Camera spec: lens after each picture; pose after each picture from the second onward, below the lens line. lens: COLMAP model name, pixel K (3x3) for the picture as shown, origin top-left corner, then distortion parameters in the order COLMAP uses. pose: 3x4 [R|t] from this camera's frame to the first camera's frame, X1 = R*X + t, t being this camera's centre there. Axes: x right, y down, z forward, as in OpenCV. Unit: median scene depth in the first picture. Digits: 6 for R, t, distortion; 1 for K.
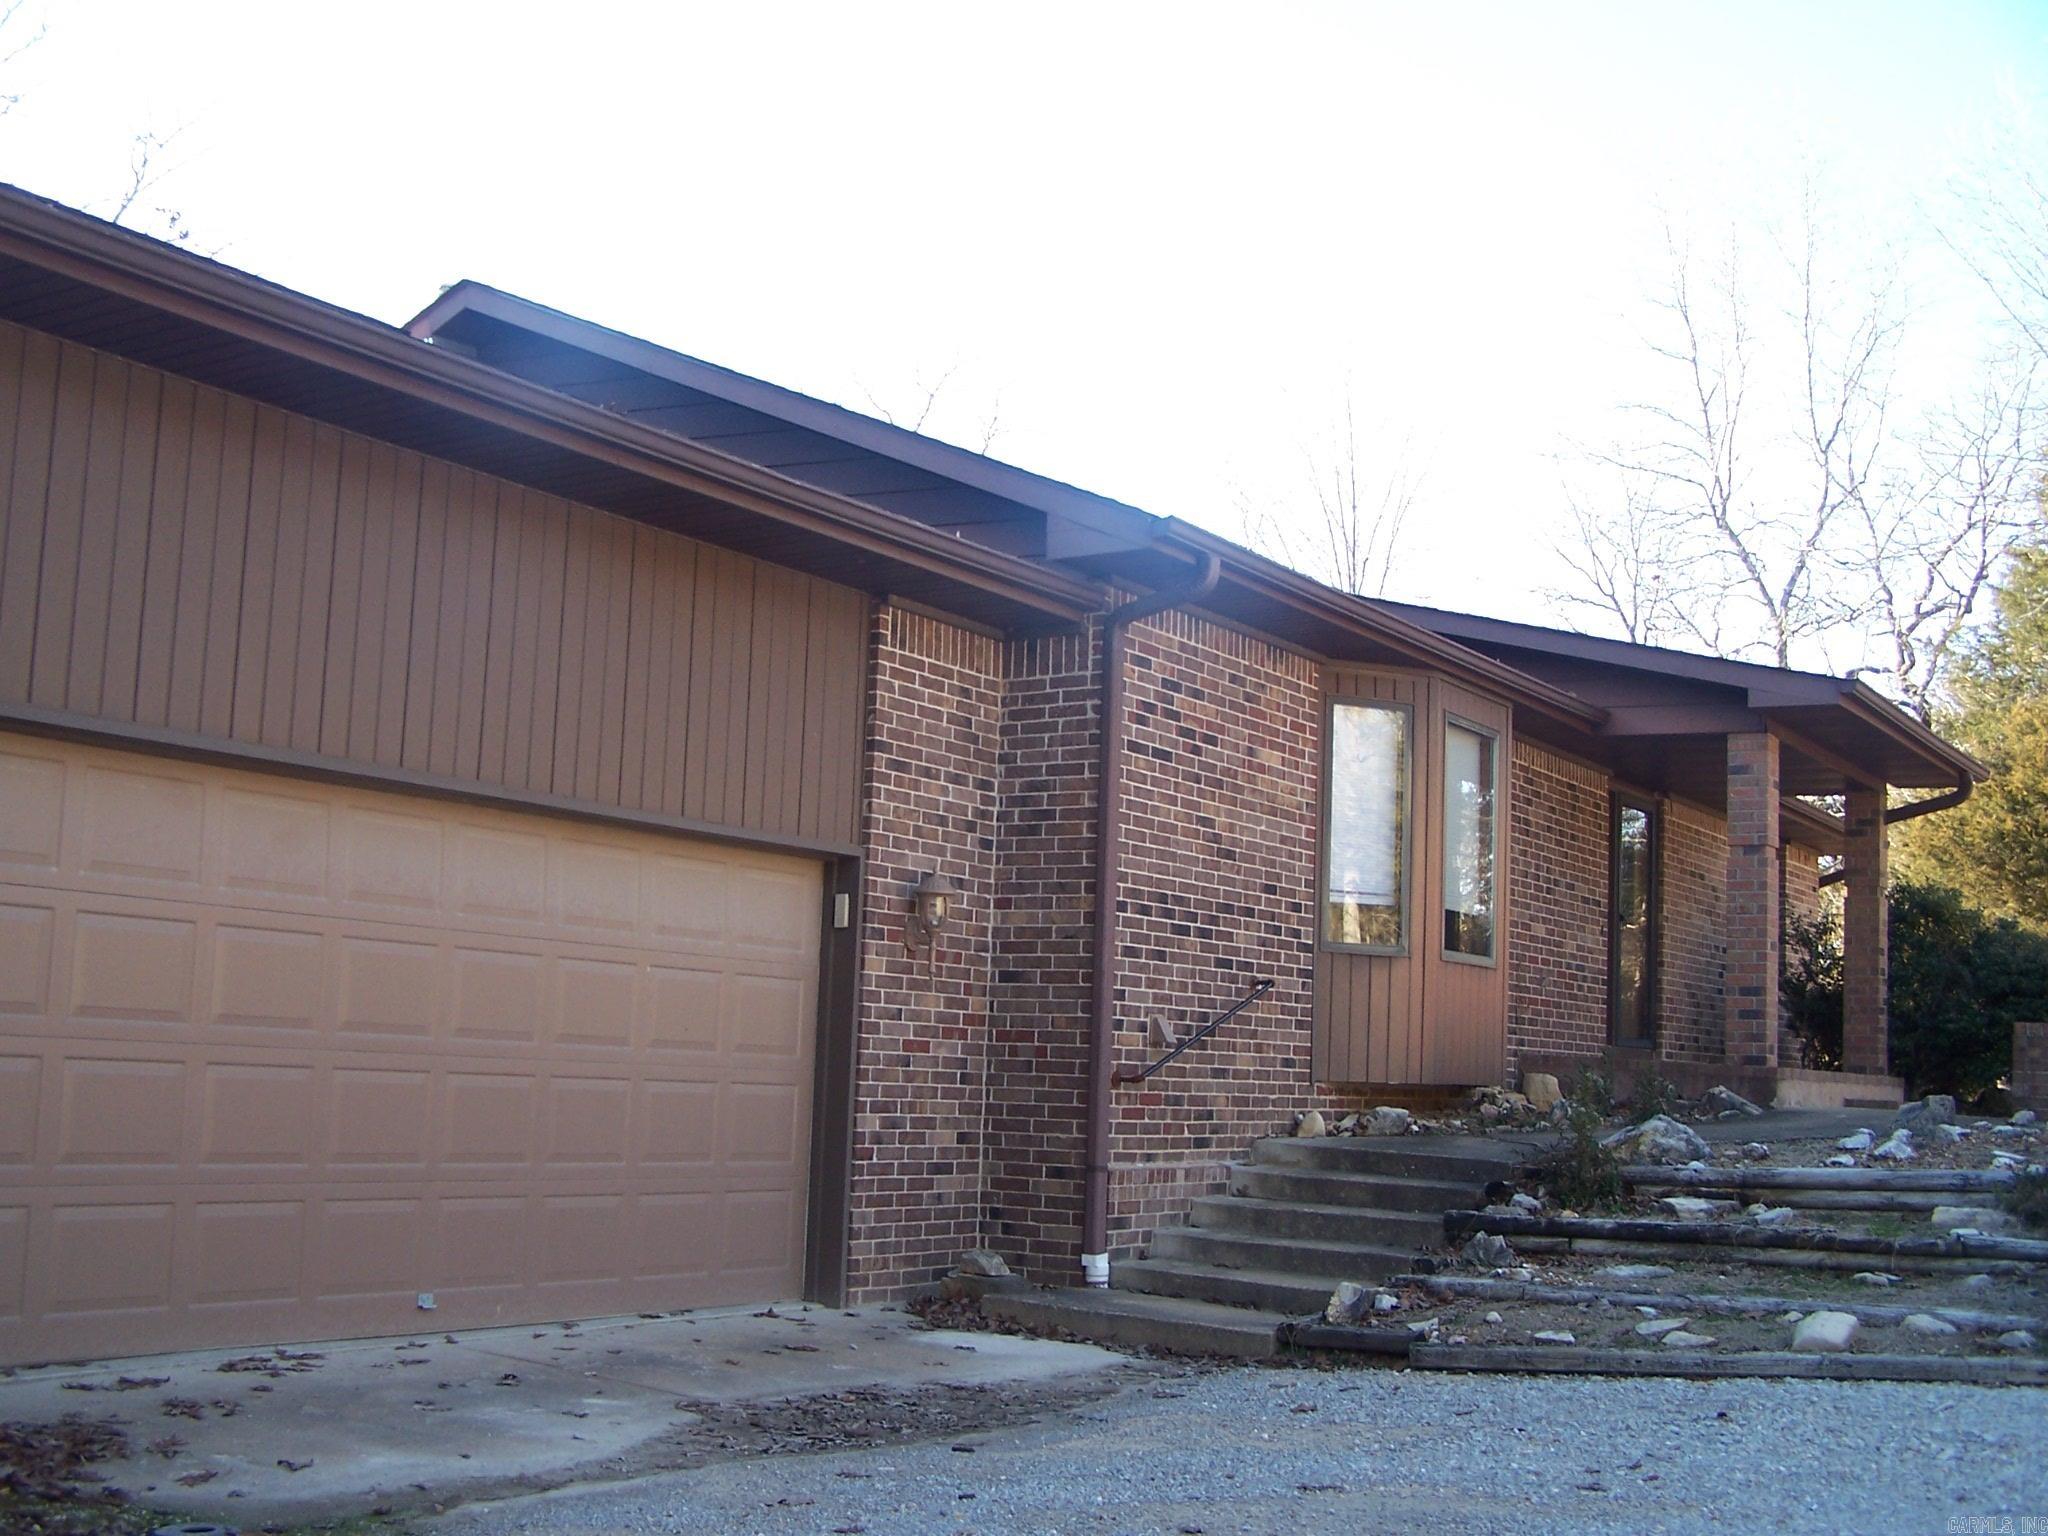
lens RADIAL K [[2321.5, 0, 974.7], [0, 2321.5, 845.6], [0, 0, 1]] dist [-0.104934, 0.000000]
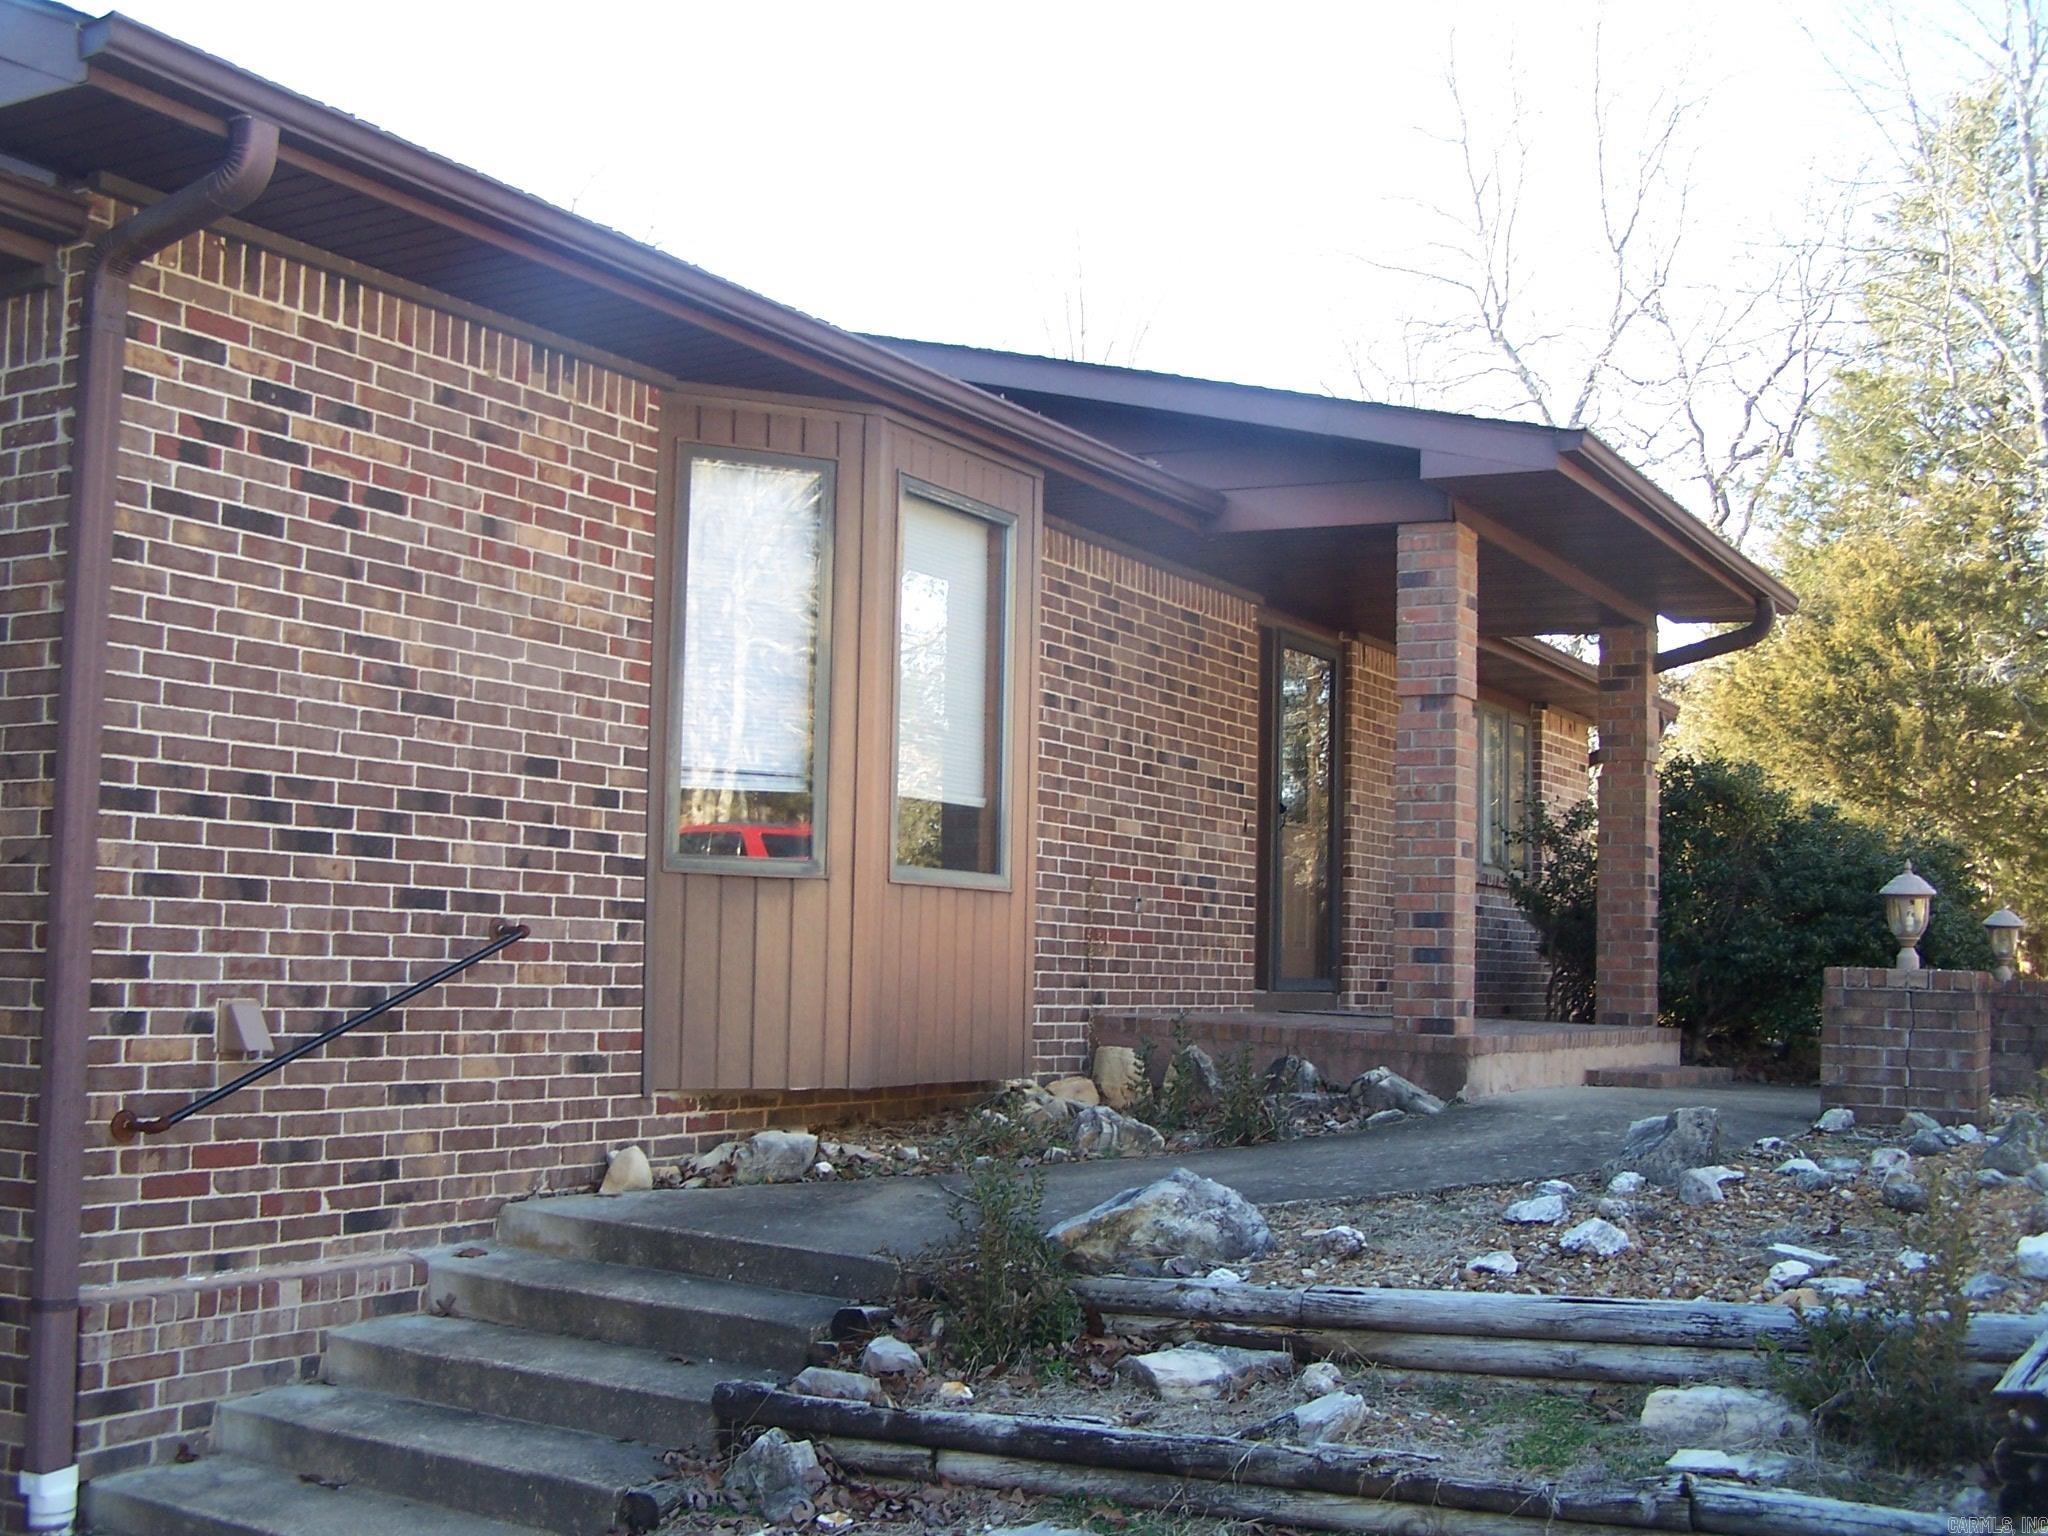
lens RADIAL K [[2321.5, 0, 955.9], [0, 2321.5, 814.4], [0, 0, 1]] dist [-0.104934, 0.000000]
pose [[0.998305, -0.011501, 0.057045, 0.192319], [0.009627, 0.999409, 0.033014, 0.012172], [-0.057391, -0.032409, 0.997826, 0.406457]]
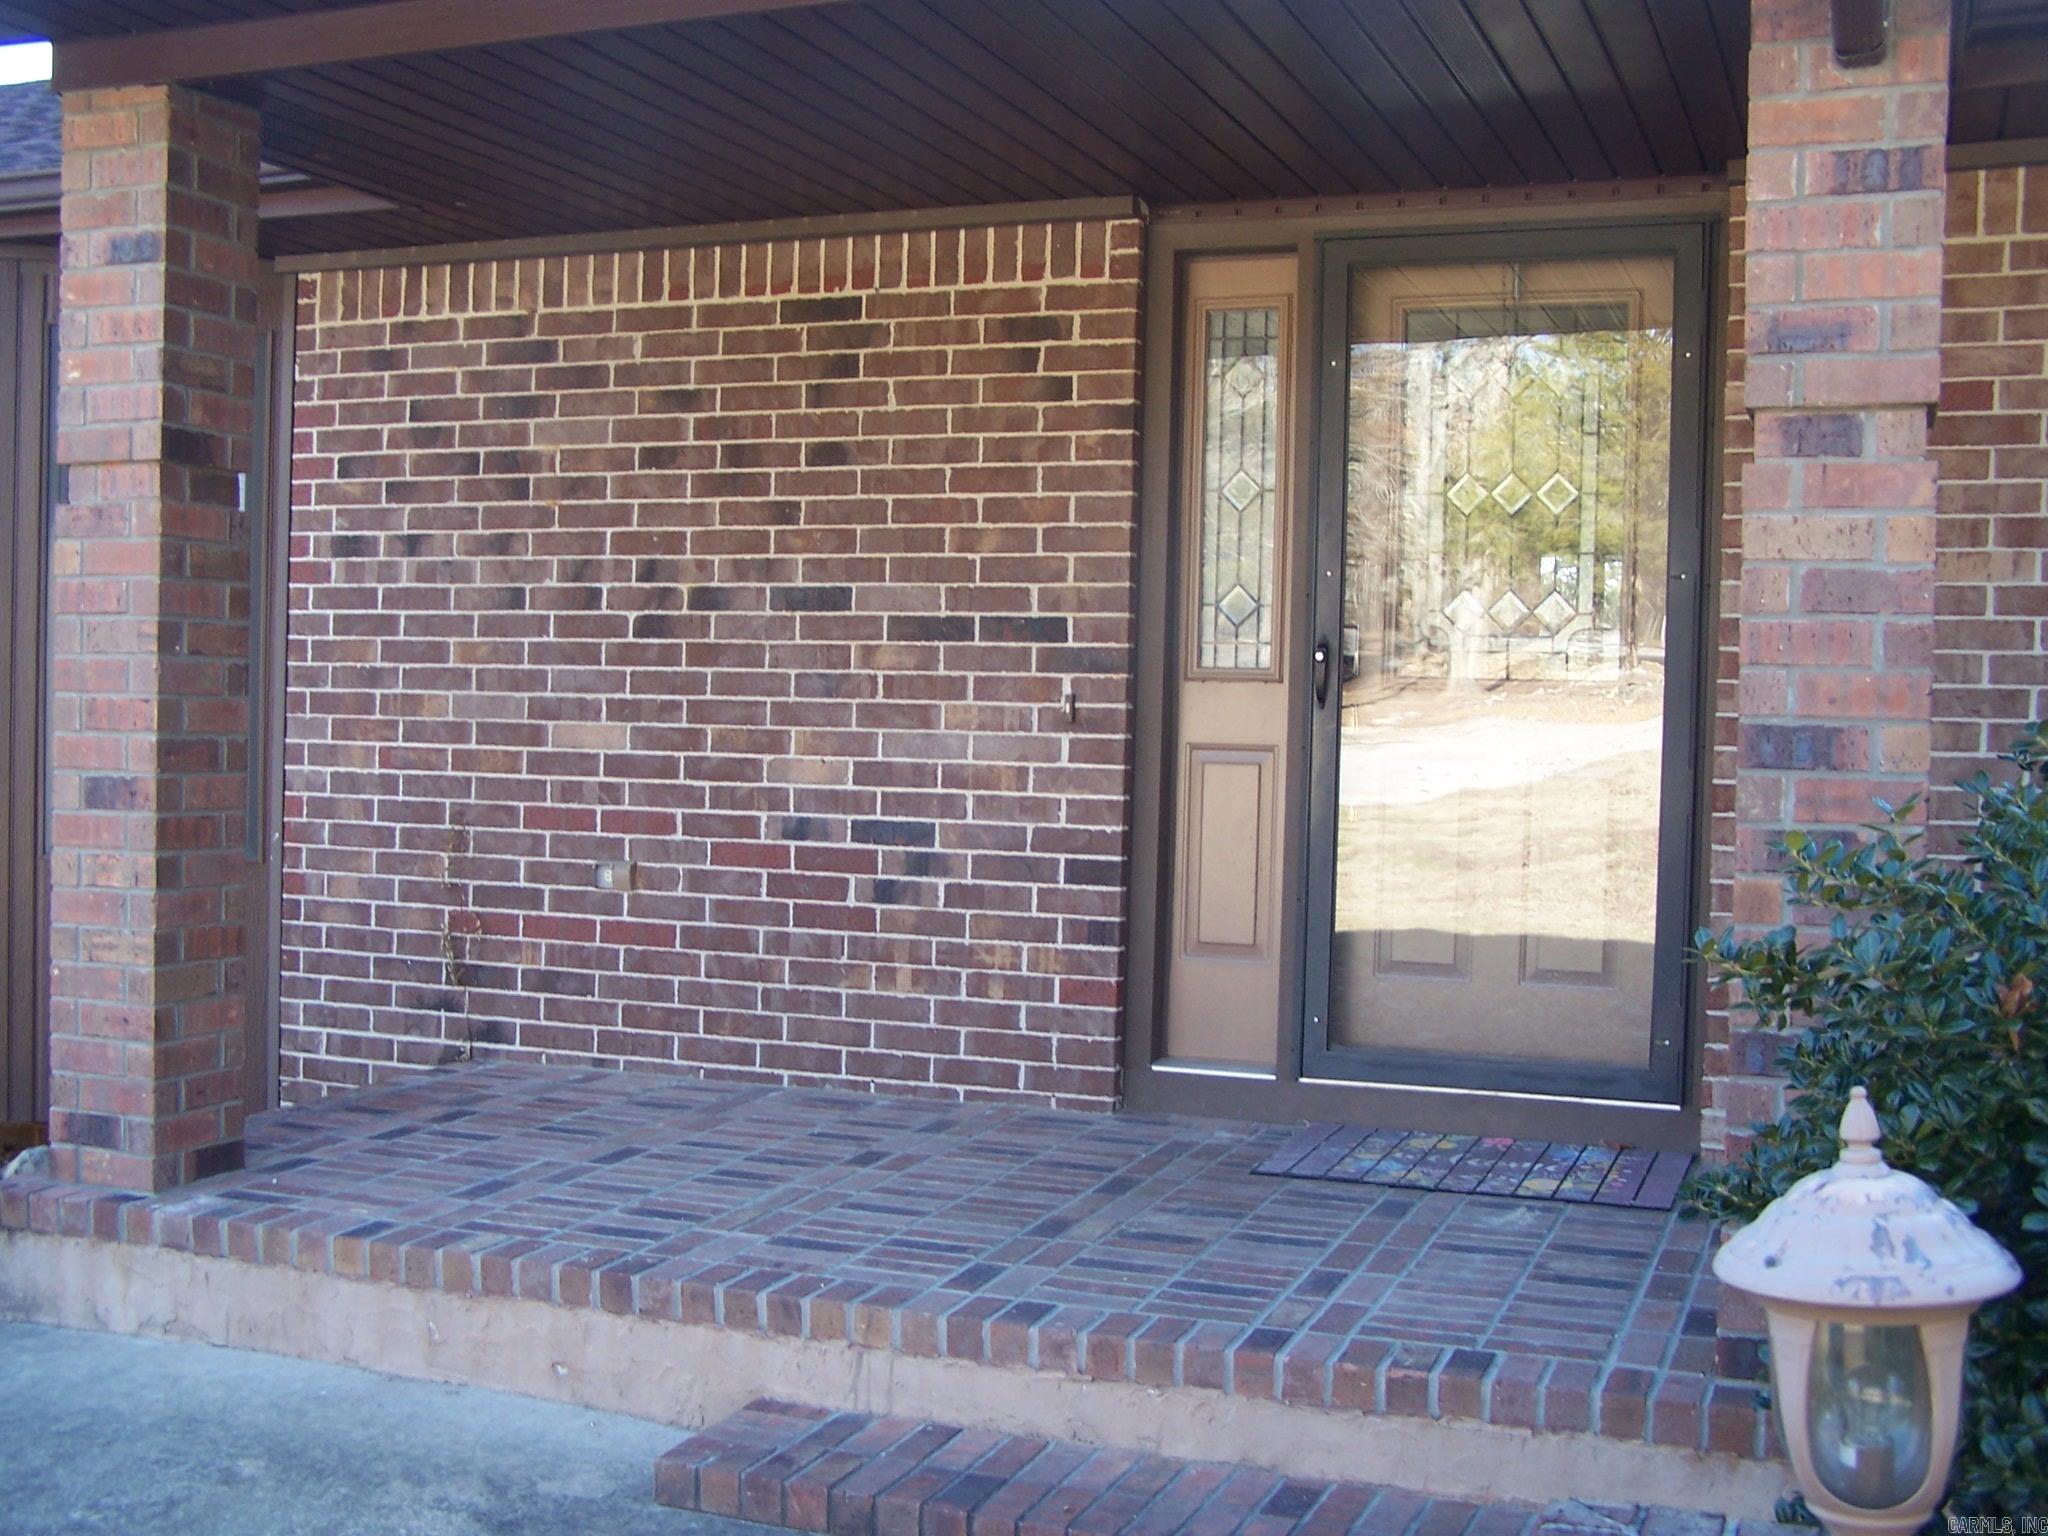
lens RADIAL K [[2321.5, 0, 1024.6], [0, 2321.5, 772.4], [0, 0, 1]] dist [-0.104934, 0.000000]
pose [[0.210146, -0.013356, -0.977579, 0.775445], [0.083185, 0.996525, 0.004267, 0.057472], [0.974125, -0.082217, 0.210527, 1.222371]]
